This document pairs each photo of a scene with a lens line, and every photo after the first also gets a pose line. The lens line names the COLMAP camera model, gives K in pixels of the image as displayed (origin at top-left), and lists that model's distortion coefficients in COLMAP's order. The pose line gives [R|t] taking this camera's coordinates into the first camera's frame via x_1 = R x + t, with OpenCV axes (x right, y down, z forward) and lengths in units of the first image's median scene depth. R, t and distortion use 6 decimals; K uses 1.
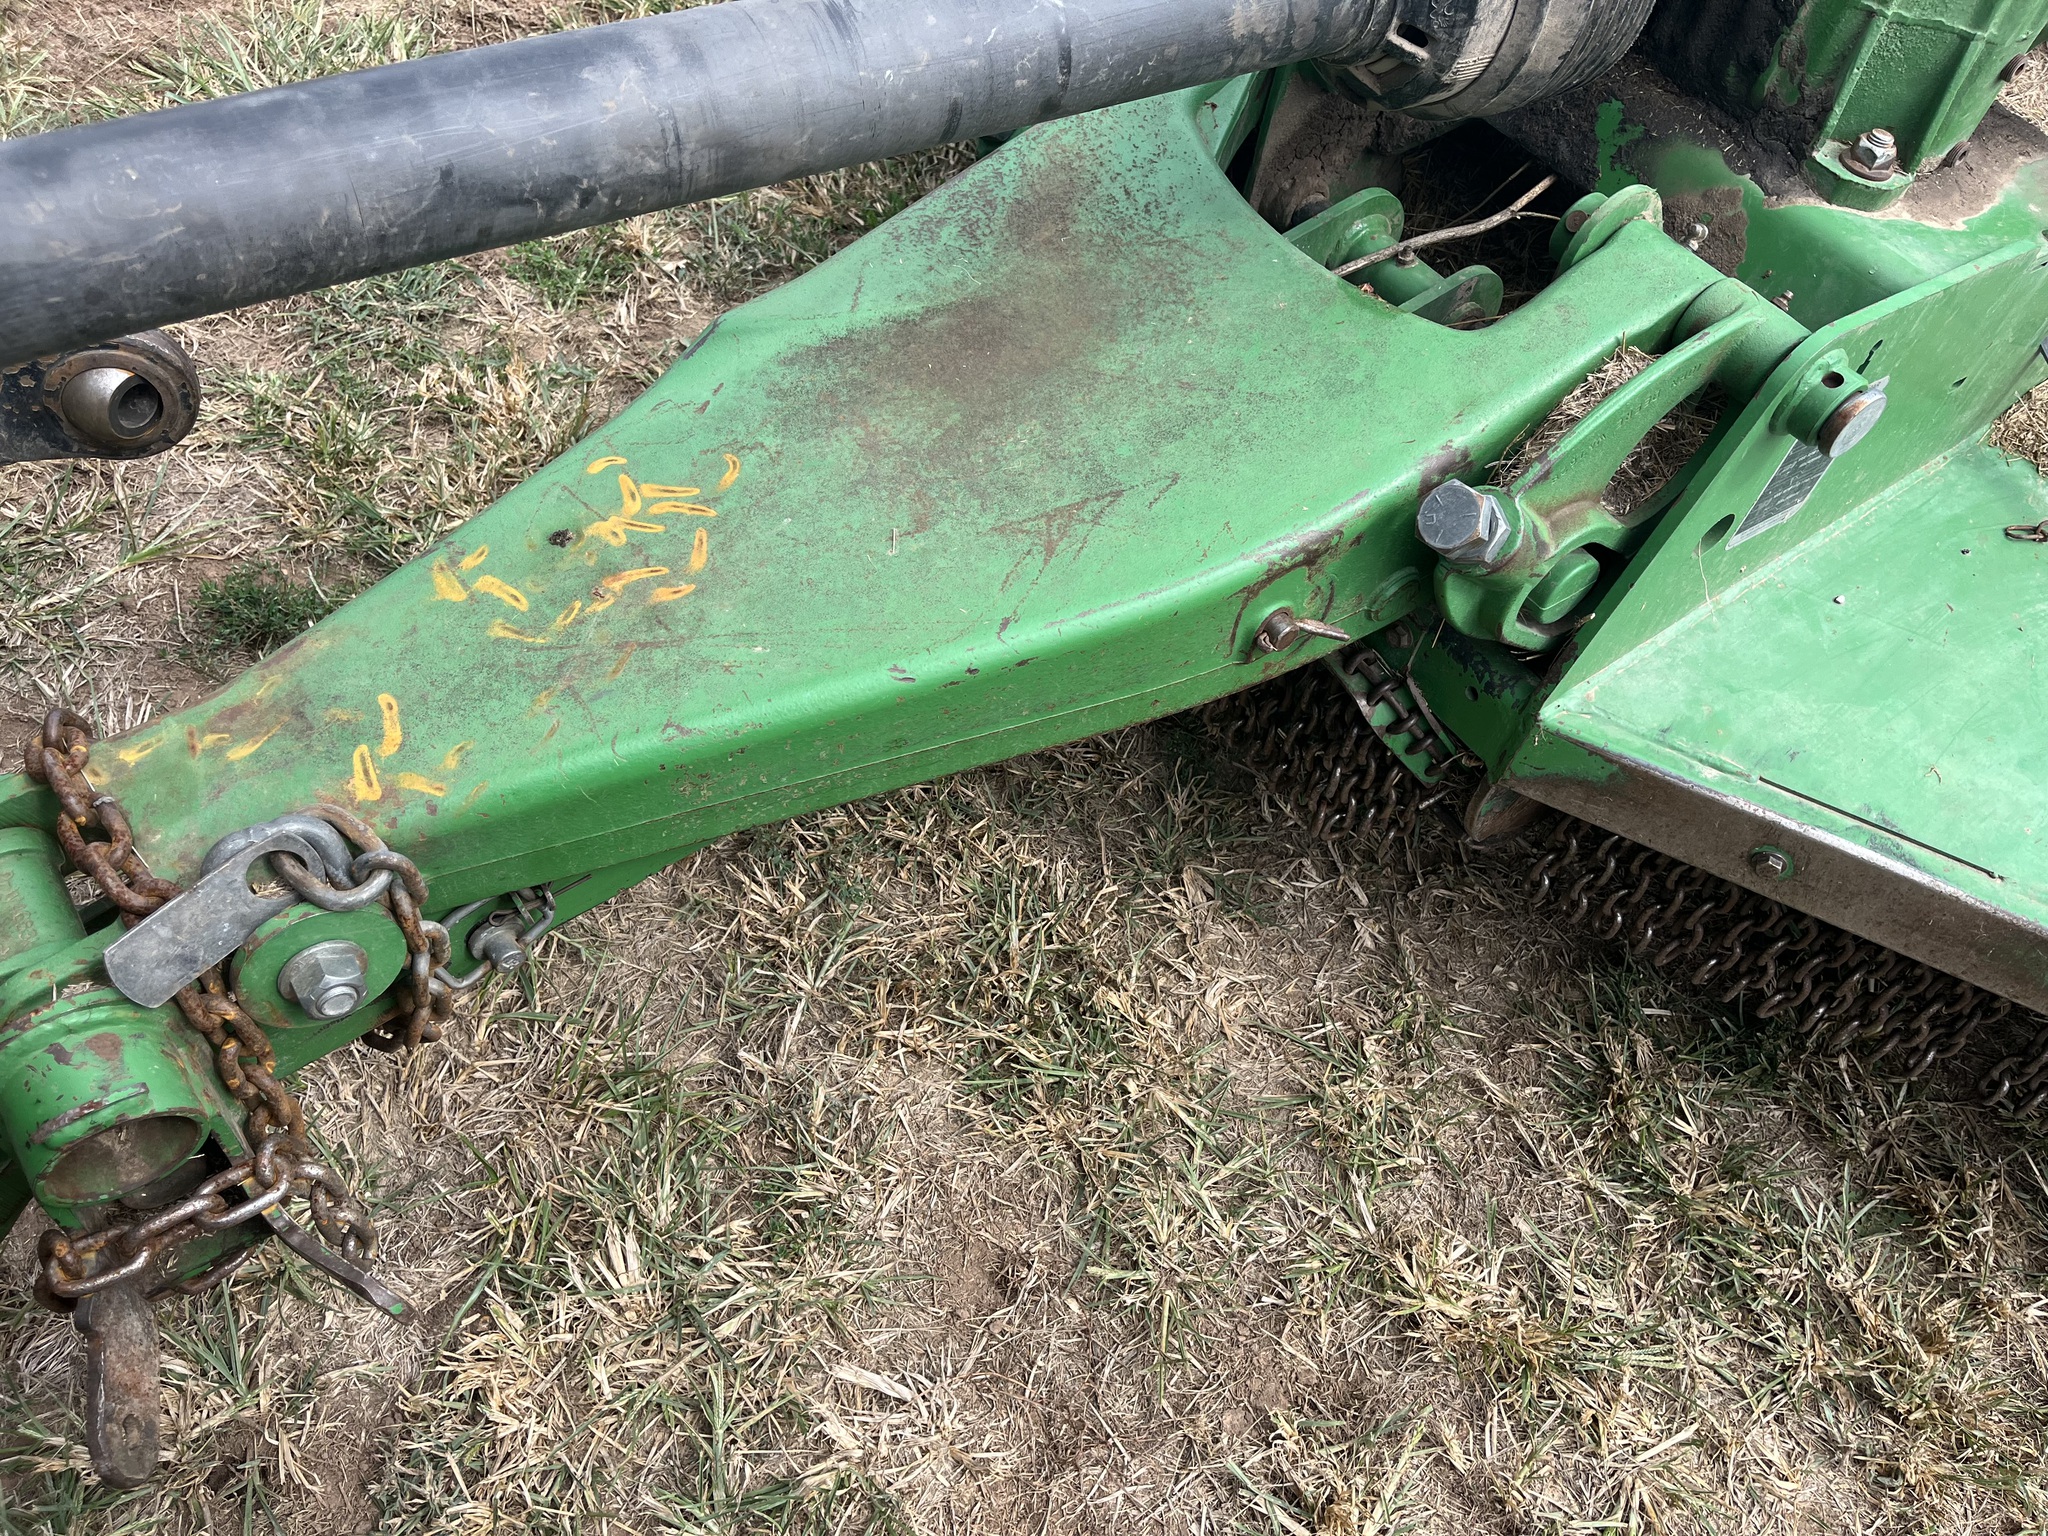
lens RADIAL K [[1541.5, 0, 1042.9], [0, 1541.5, 761.0], [0, 0, 1]] dist [0.063746, -0.095531]
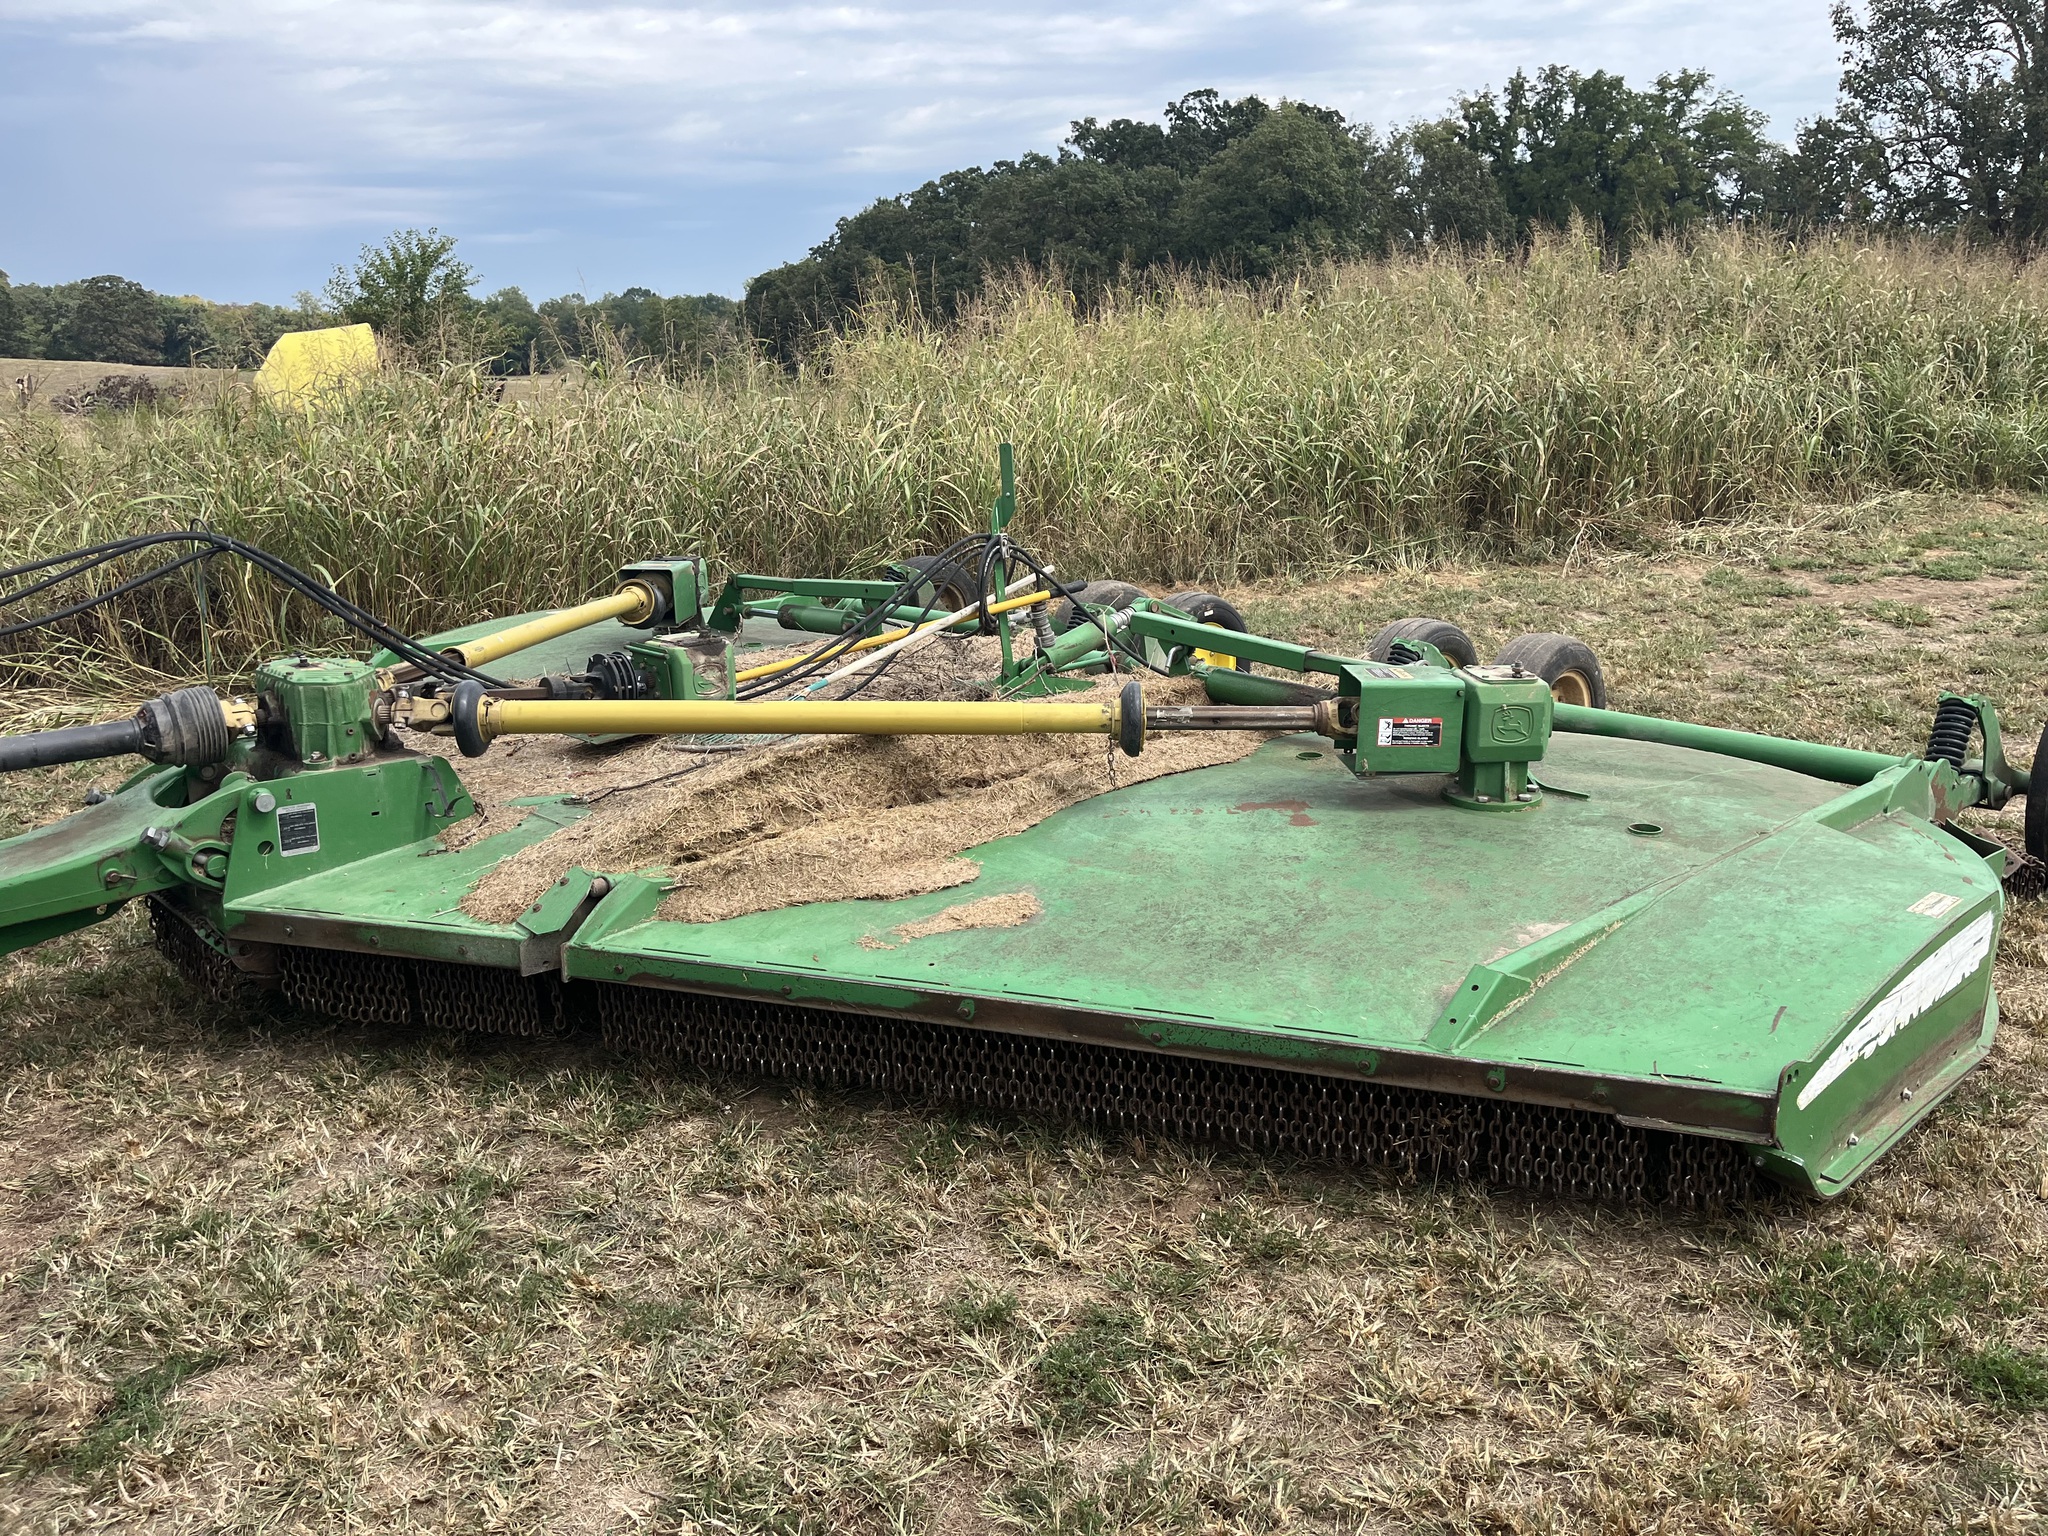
lens RADIAL K [[1541.2, 0, 1056.8], [0, 1541.2, 775.0], [0, 0, 1]] dist [0.068308, -0.099169]
pose [[0.979421, -0.172439, 0.104875, 1.900837], [0.200835, 0.781265, -0.591008, 2.251064], [0.019978, 0.599909, 0.799819, -1.974517]]
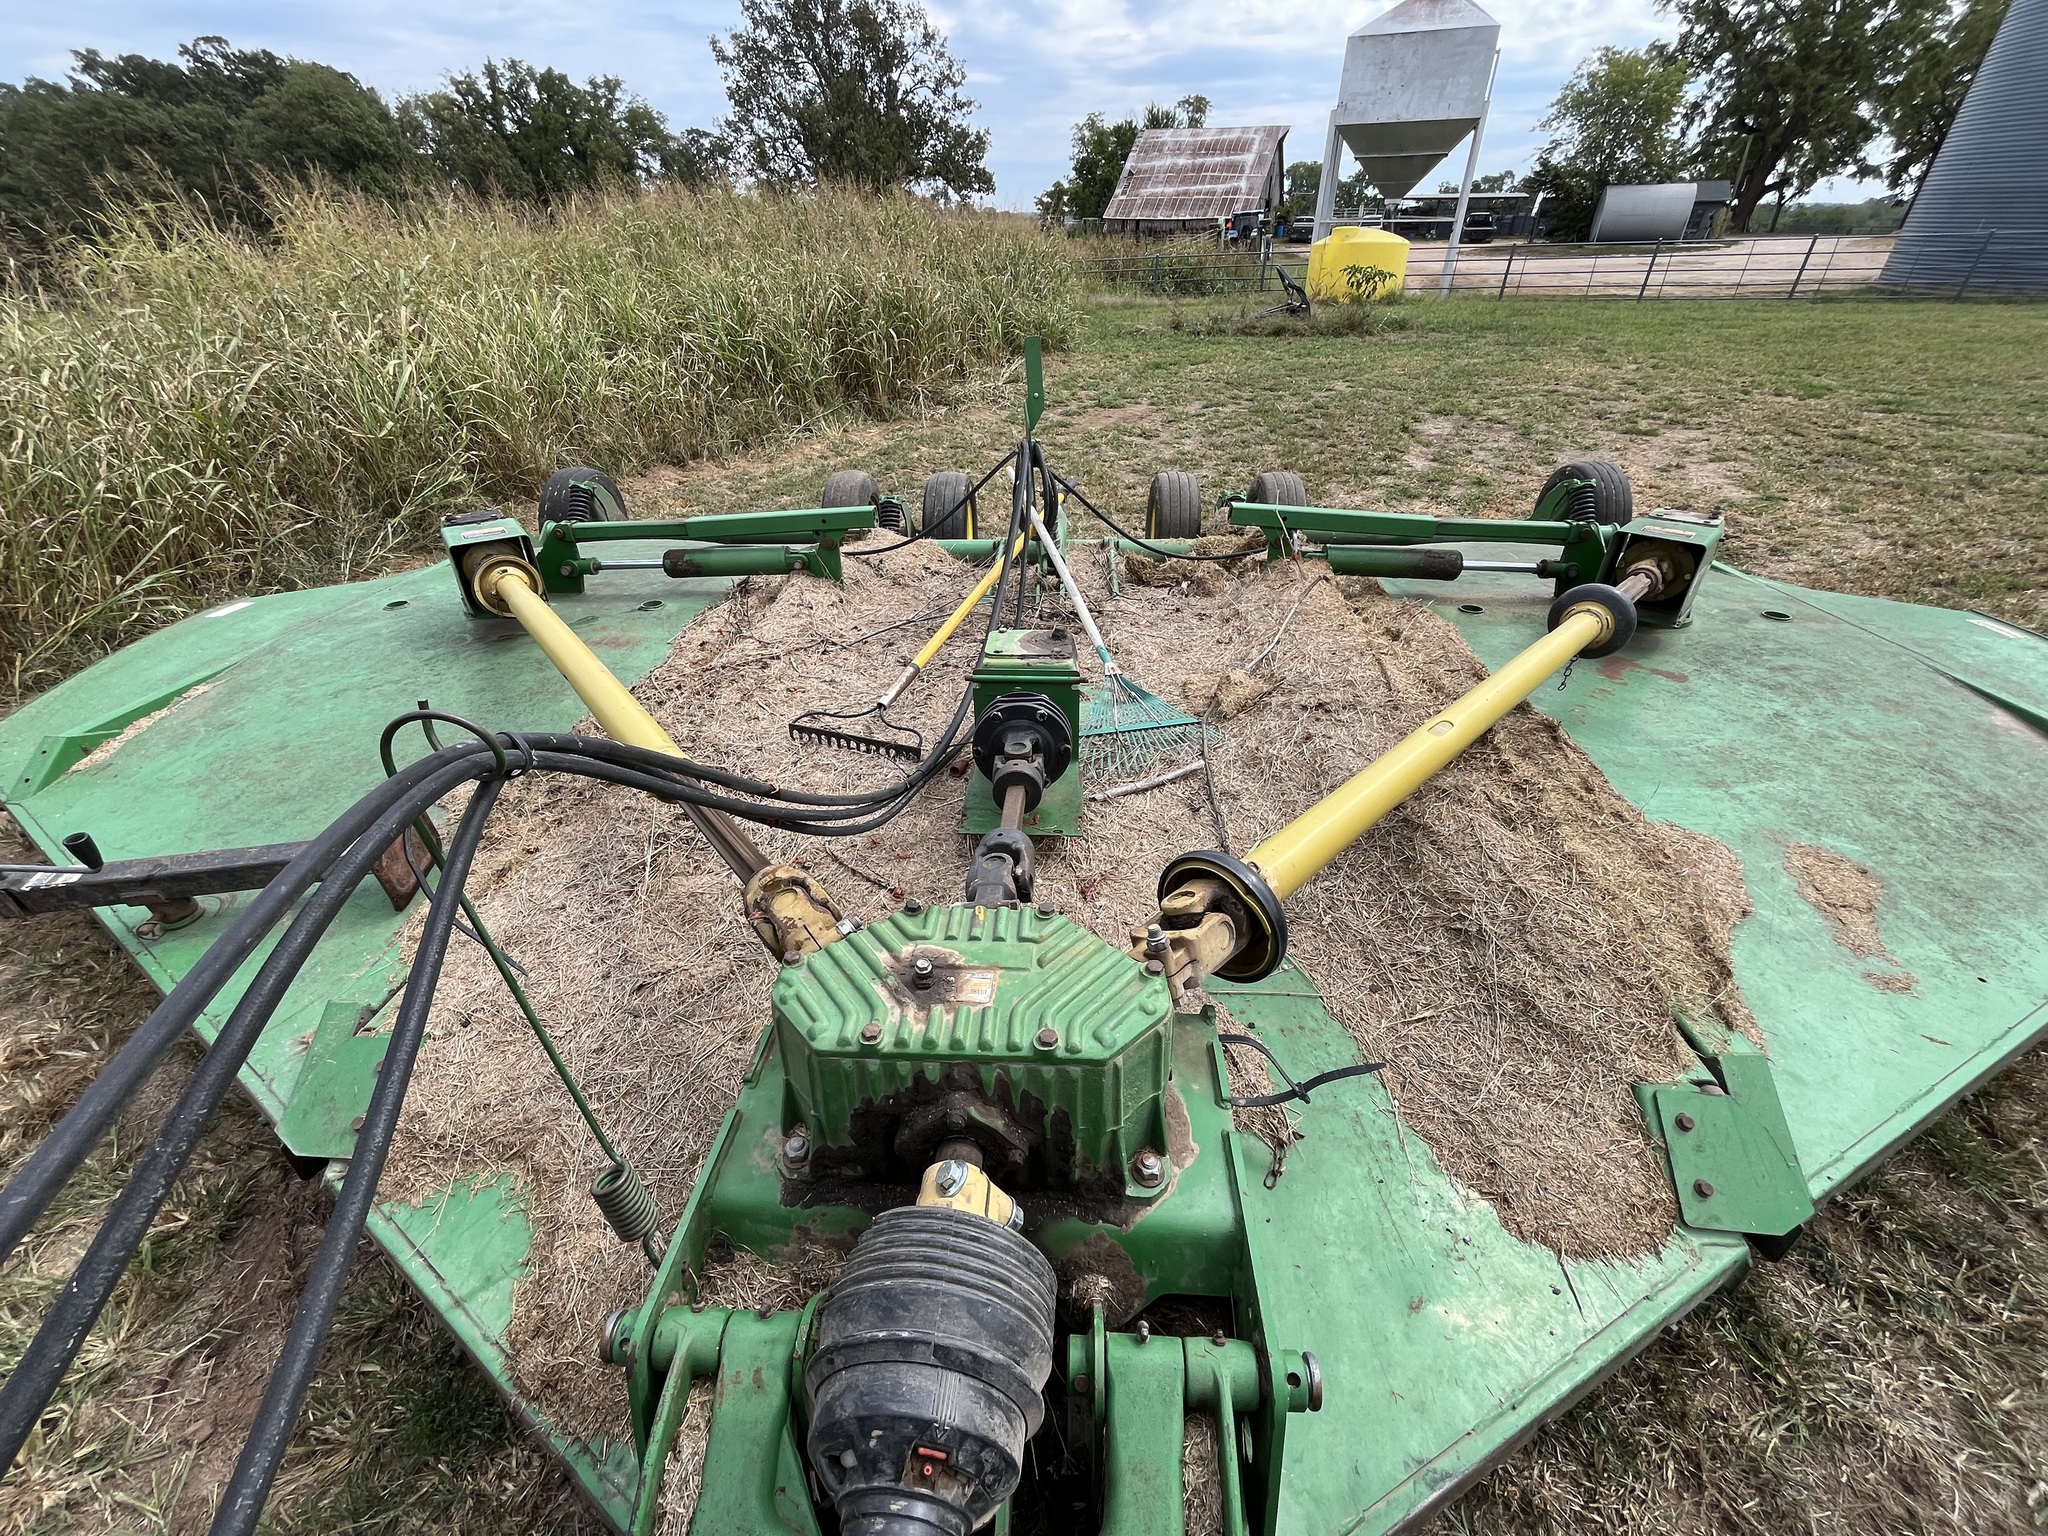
lens RADIAL K [[828.9, 0, 1024.0], [0, 828.9, 768.0], [0, 0, 1]] dist [-0.002663, -0.000078]
pose [[0.621052, -0.510243, 0.594935, 0.144927], [0.671084, 0.738318, -0.067330, -0.736173], [-0.404896, 0.441066, 0.800949, 0.163336]]
